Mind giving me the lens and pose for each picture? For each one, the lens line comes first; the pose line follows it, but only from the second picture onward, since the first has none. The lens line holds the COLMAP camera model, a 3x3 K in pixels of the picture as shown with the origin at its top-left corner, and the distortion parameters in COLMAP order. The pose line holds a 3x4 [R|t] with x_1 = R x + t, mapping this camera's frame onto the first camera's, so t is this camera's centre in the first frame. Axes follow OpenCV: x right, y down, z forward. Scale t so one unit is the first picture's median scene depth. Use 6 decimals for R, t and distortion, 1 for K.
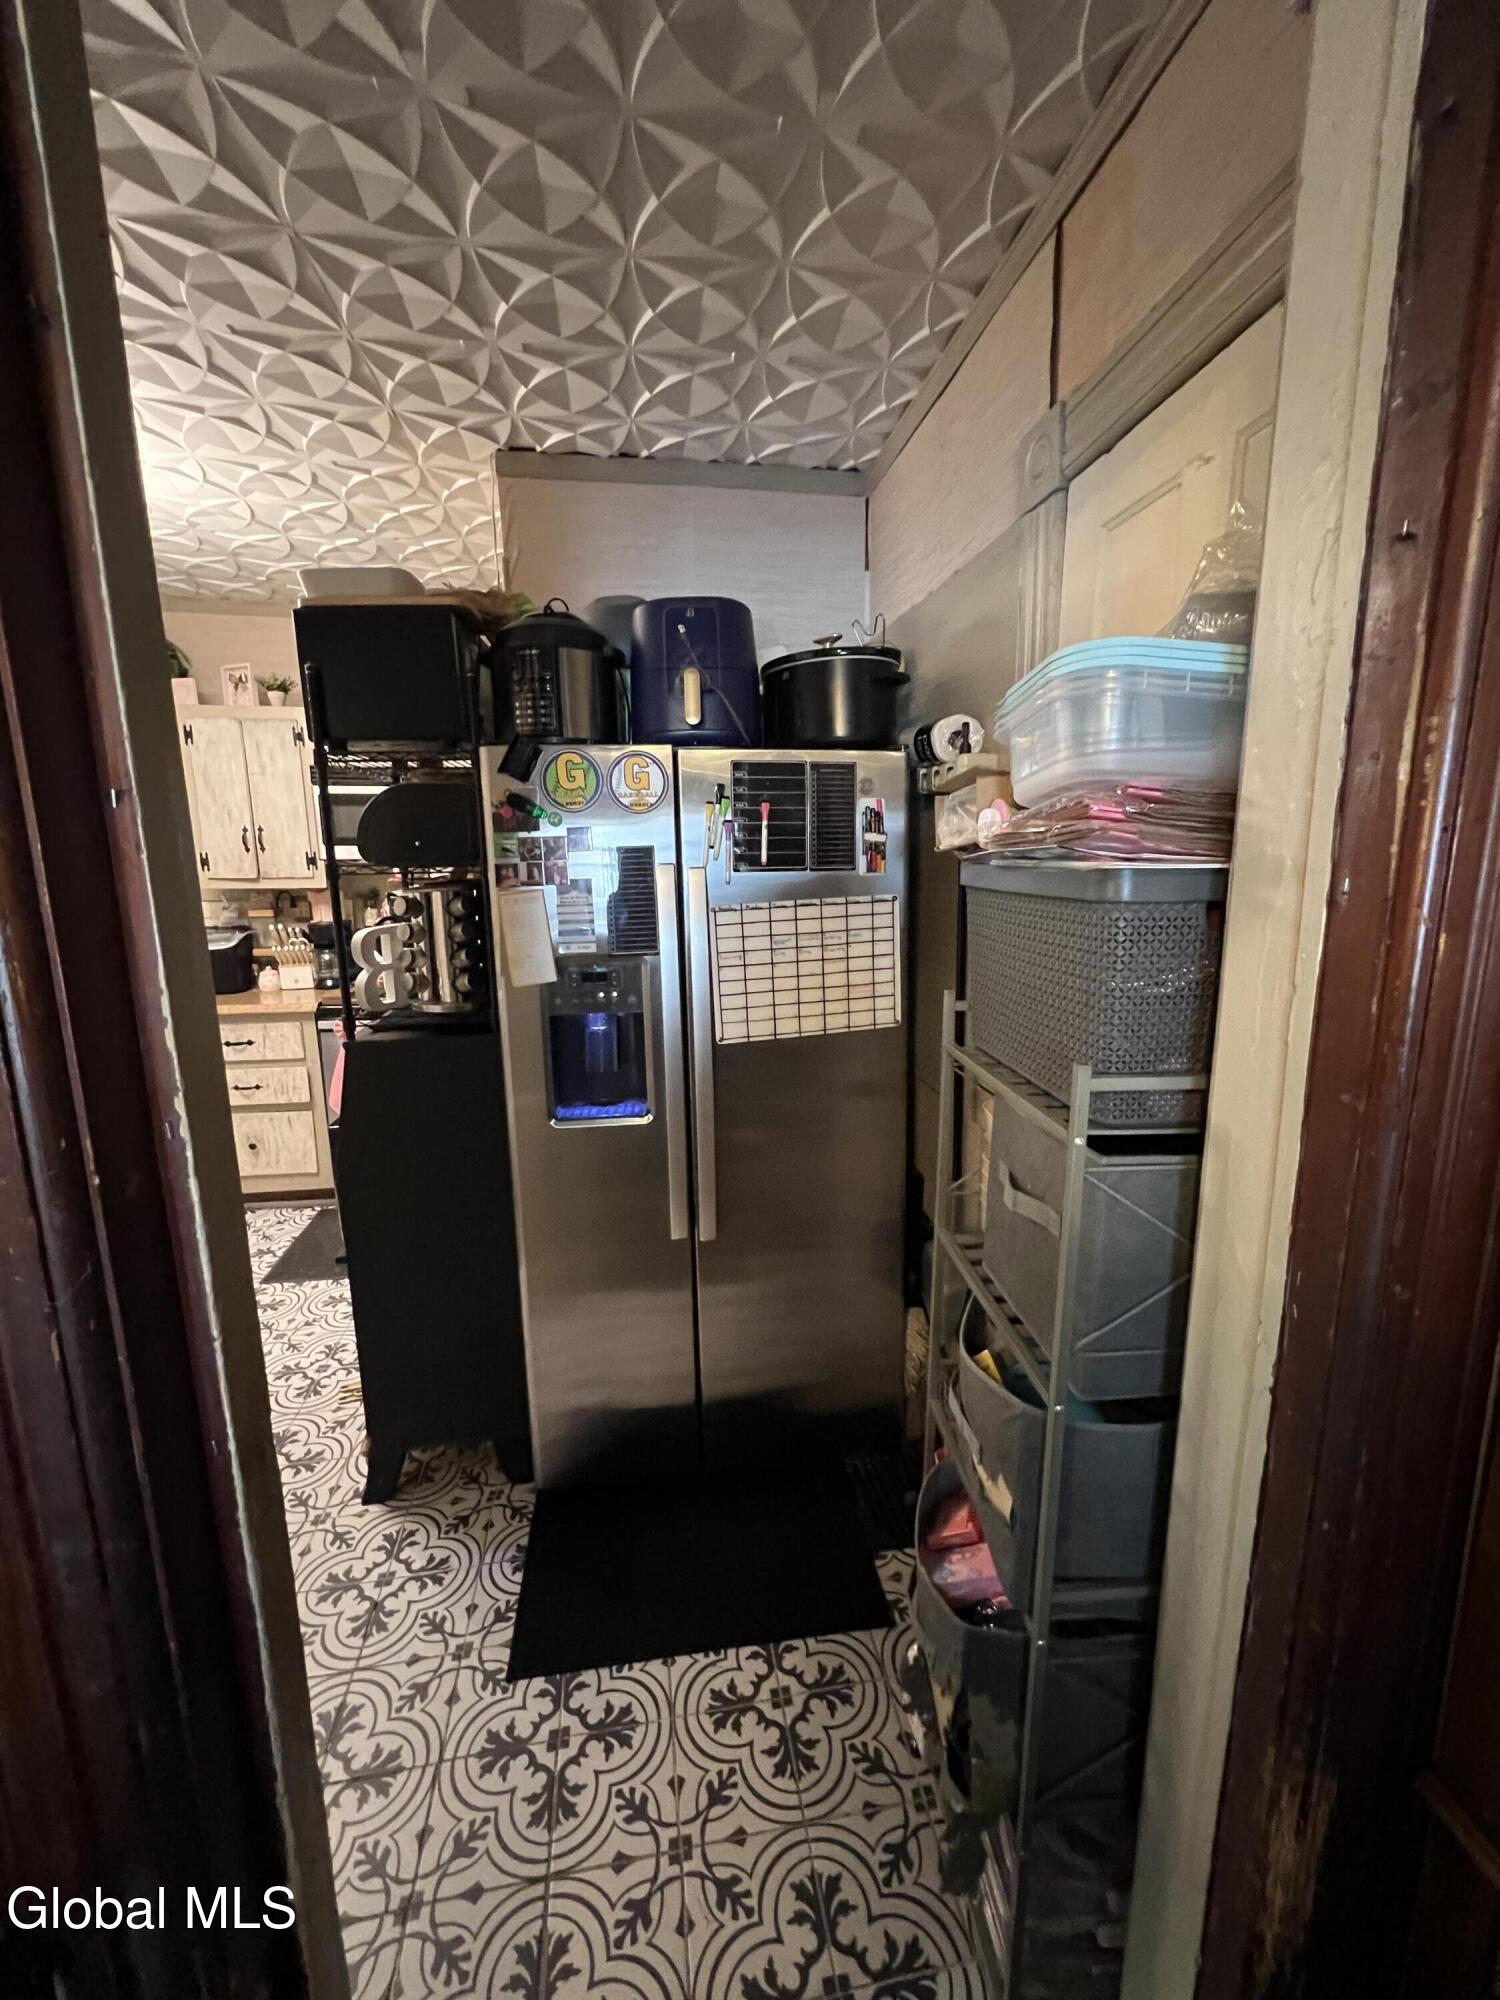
lens RADIAL K [[805.8, 0, 752.4], [0, 805.8, 1000.8], [0, 0, 1]] dist [0.000862, 0.000162]
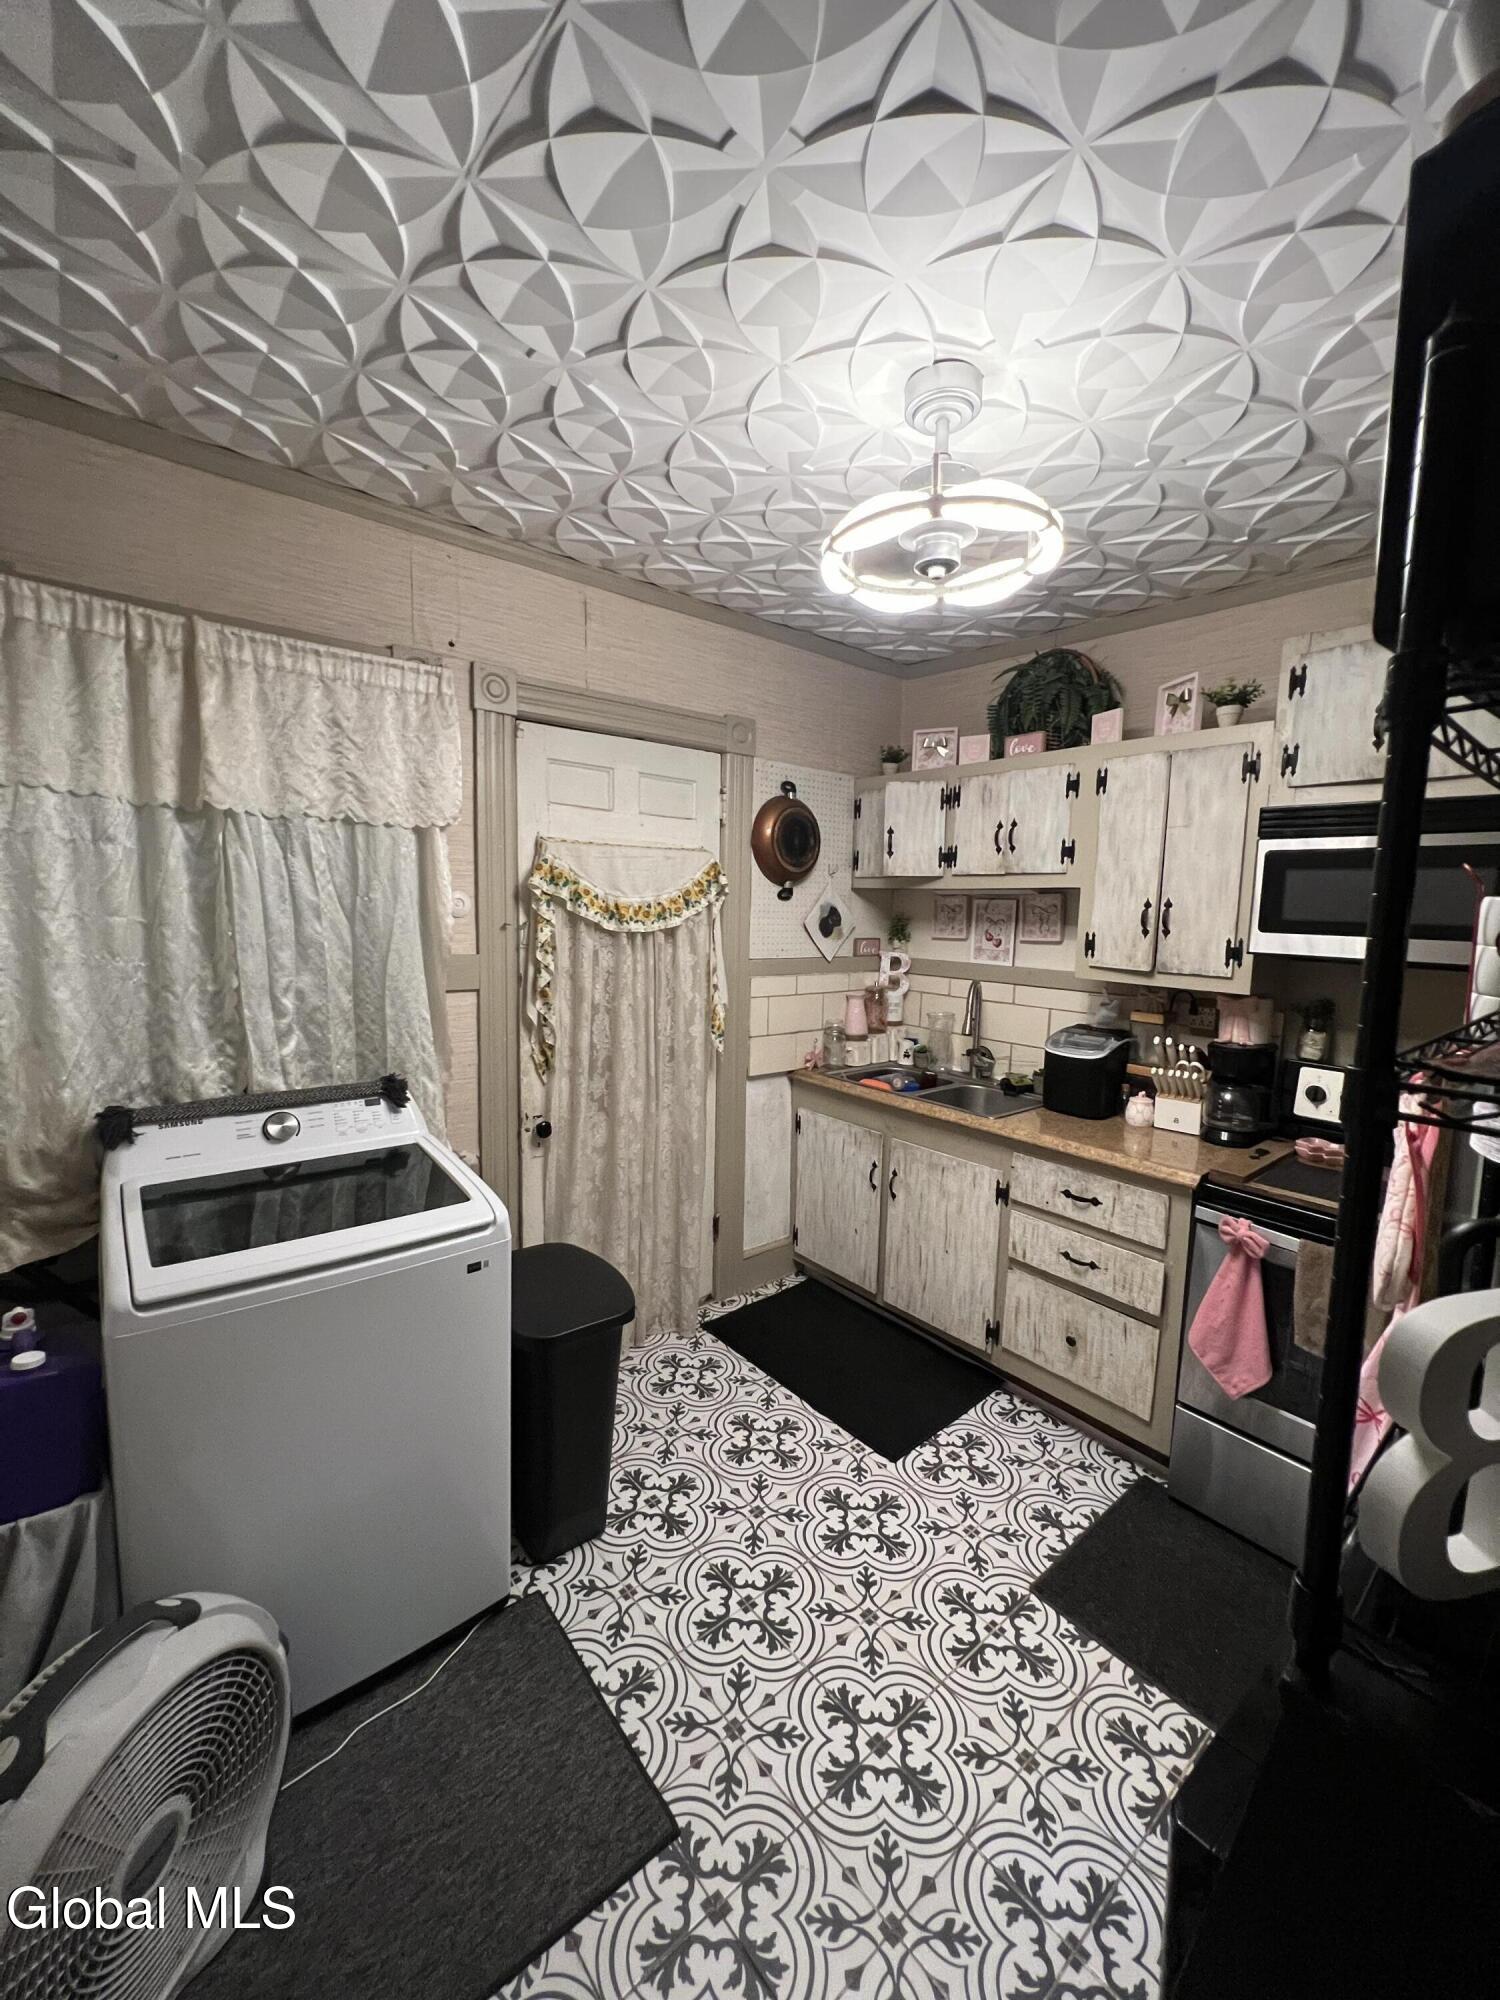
lens RADIAL K [[802.9, 0, 753.1], [0, 802.9, 1005.9], [0, 0, 1]] dist [-0.002718, -0.000287]
pose [[0.527107, 0.119512, -0.841353, -0.200692], [-0.181853, 0.982990, 0.025700, -0.077576], [0.830113, 0.139456, 0.539875, 0.331867]]
